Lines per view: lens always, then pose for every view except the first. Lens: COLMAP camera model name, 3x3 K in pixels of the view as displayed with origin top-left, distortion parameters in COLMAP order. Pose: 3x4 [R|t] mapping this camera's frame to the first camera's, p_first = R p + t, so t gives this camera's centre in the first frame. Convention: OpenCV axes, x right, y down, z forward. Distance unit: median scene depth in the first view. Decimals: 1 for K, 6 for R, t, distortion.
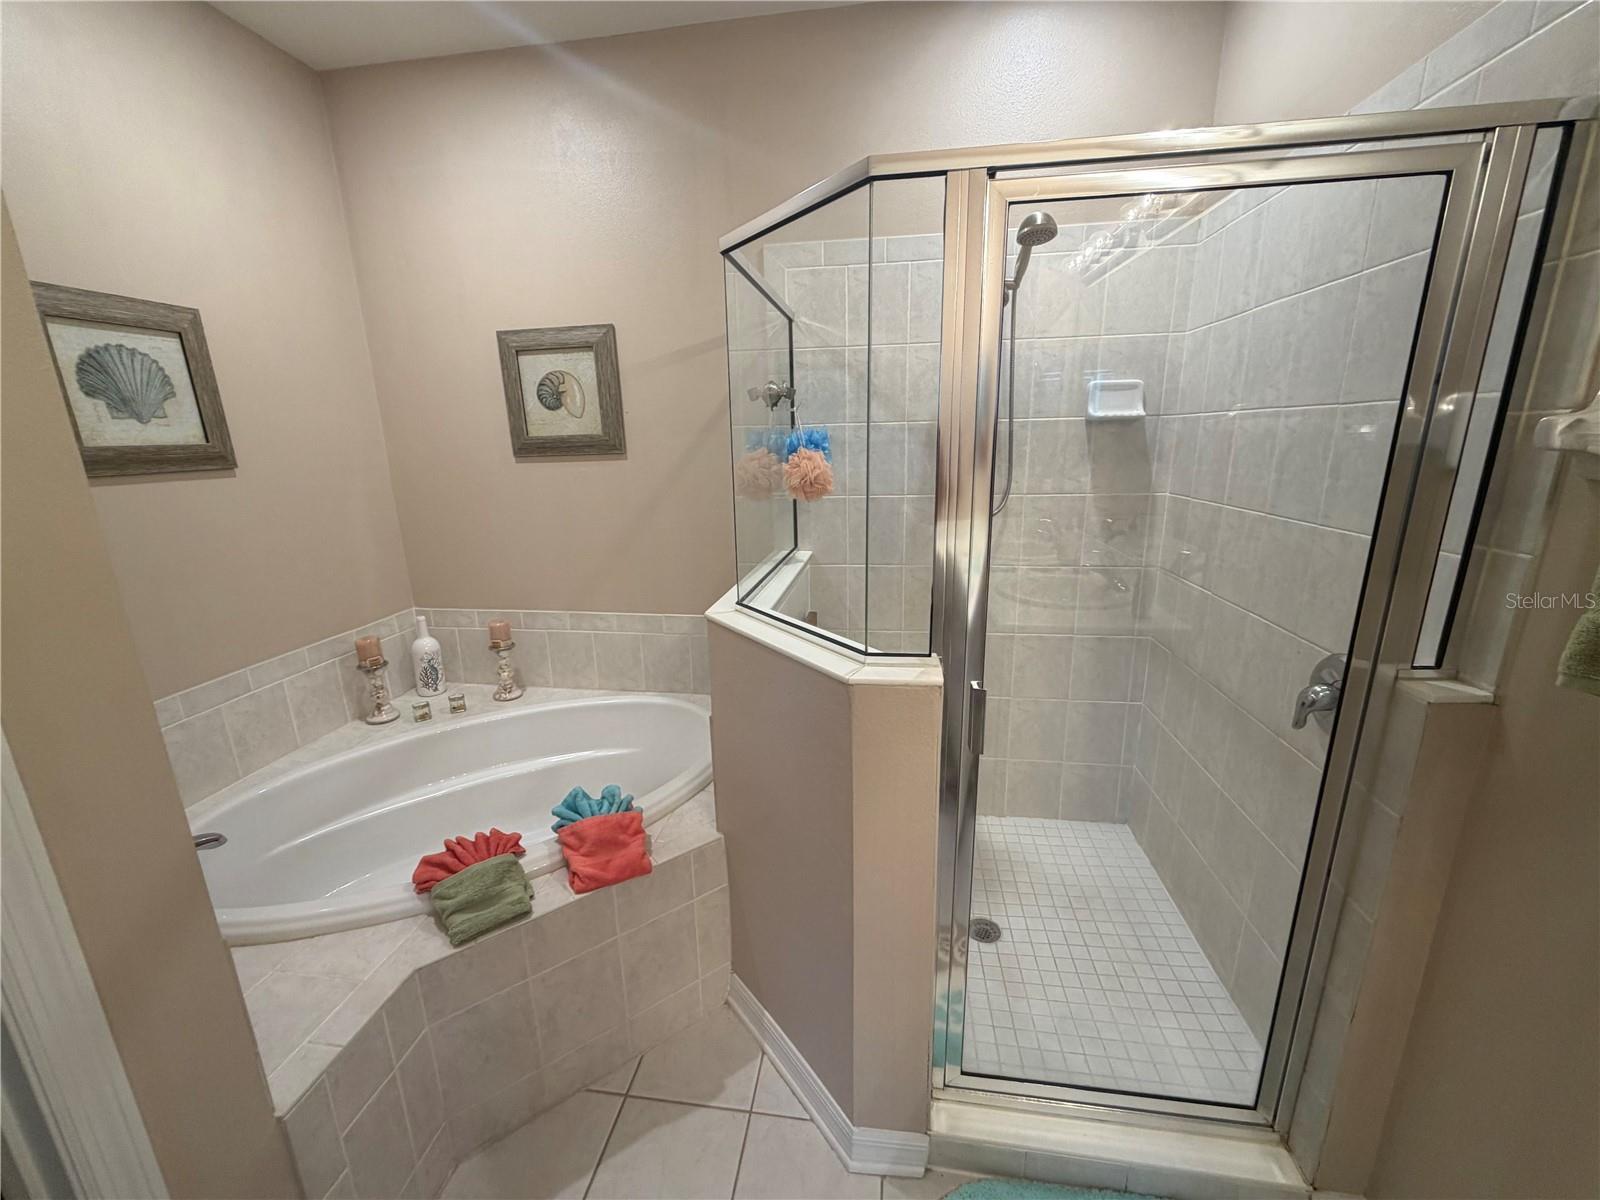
lens RADIAL K [[633.8, 0, 796.2], [0, 633.8, 599.6], [0, 0, 1]] dist [0.002298, -0.001413]
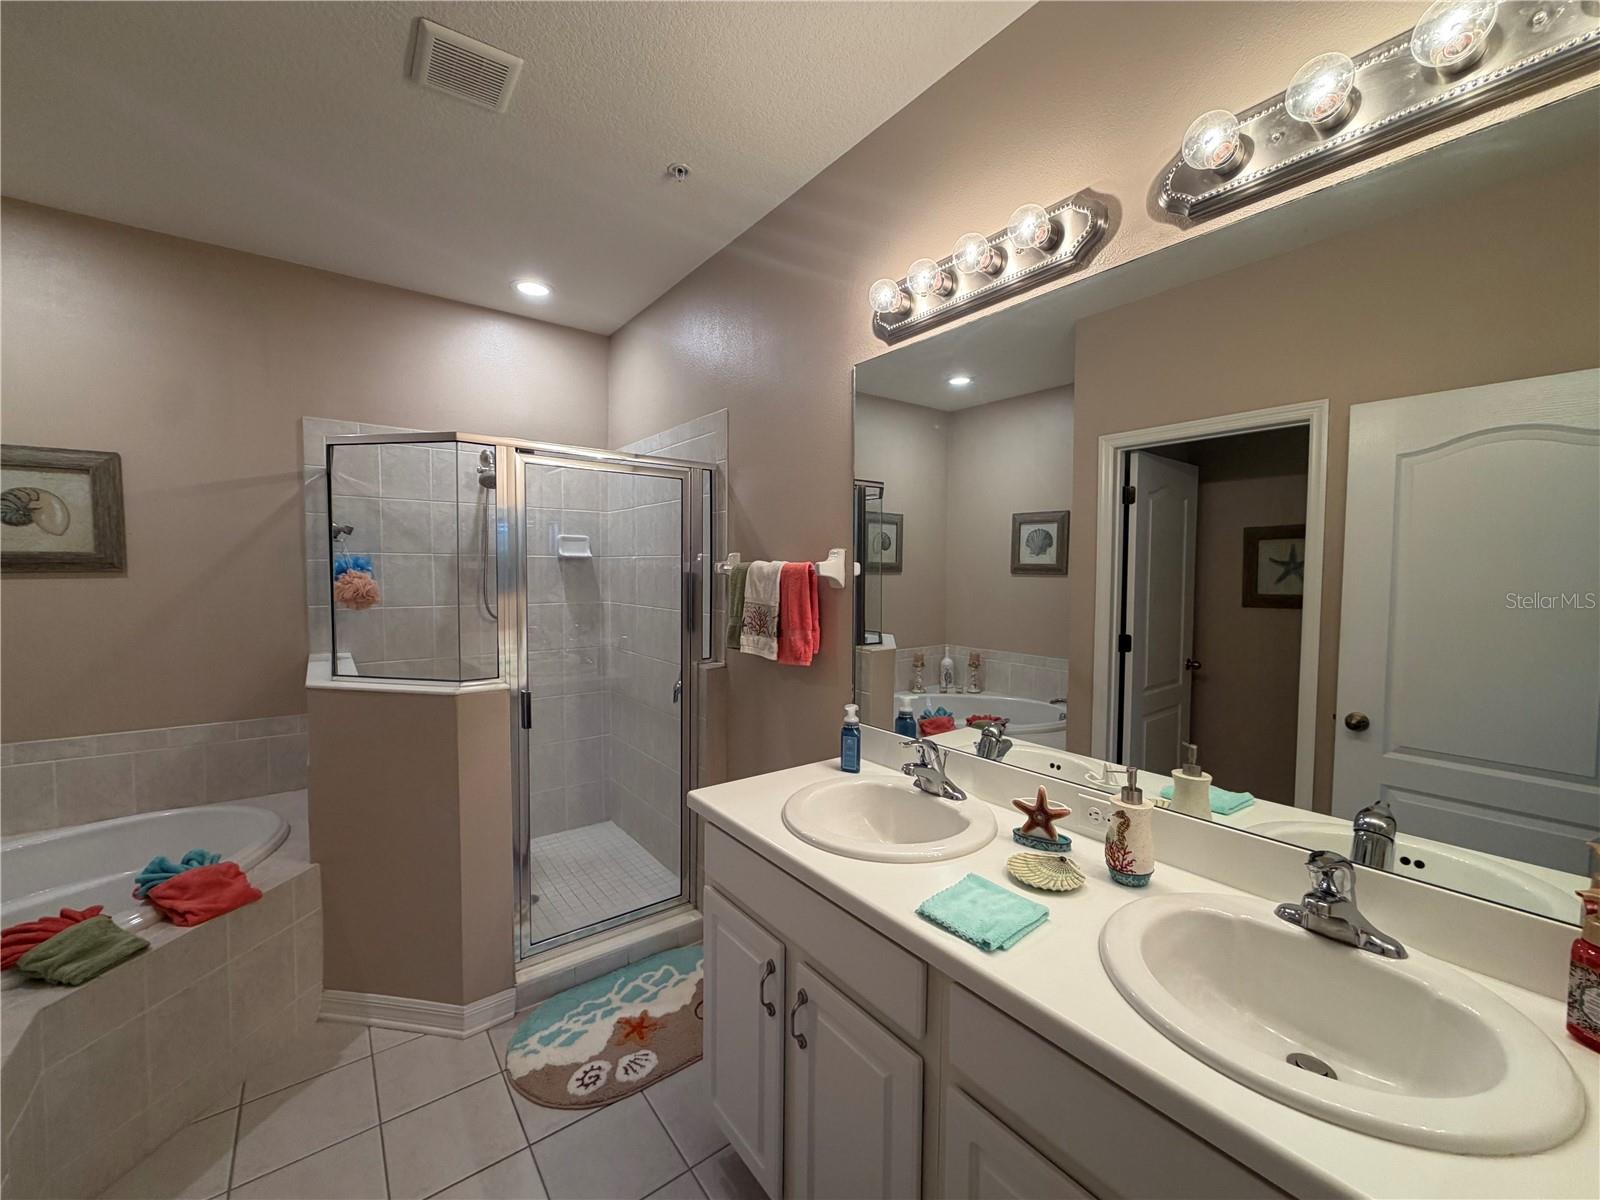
lens RADIAL K [[633.8, 0, 798.9], [0, 633.8, 598.2], [0, 0, 1]] dist [0.002298, -0.001413]
pose [[0.694660, -0.006141, 0.719312, -0.320299], [0.156987, 0.977154, -0.143265, 0.166519], [-0.701999, 0.212443, 0.679754, -0.580901]]
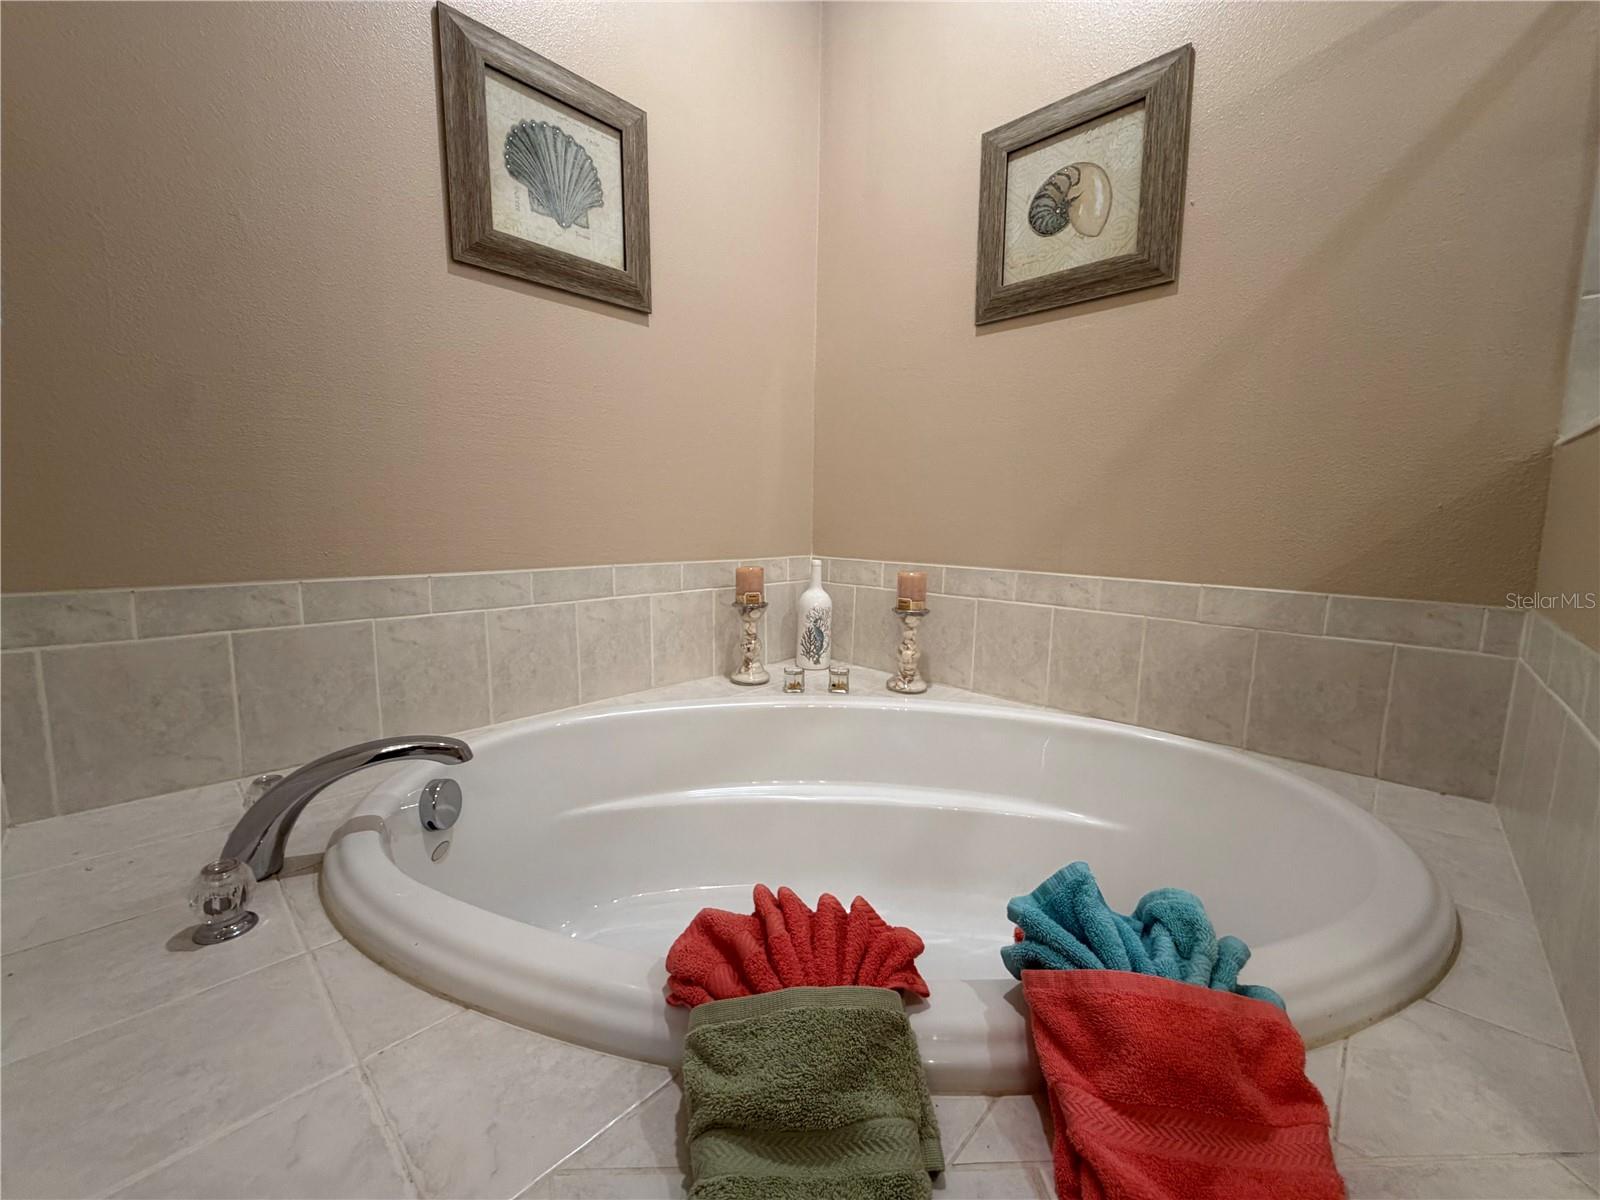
lens RADIAL K [[633.8, 0, 802.3], [0, 633.8, 603.1], [0, 0, 1]] dist [0.002298, -0.001413]
pose [[0.825727, 0.107322, -0.553765, -0.256952], [-0.172532, 0.982736, -0.066807, 0.177172], [0.537035, 0.150706, 0.829988, 0.519799]]
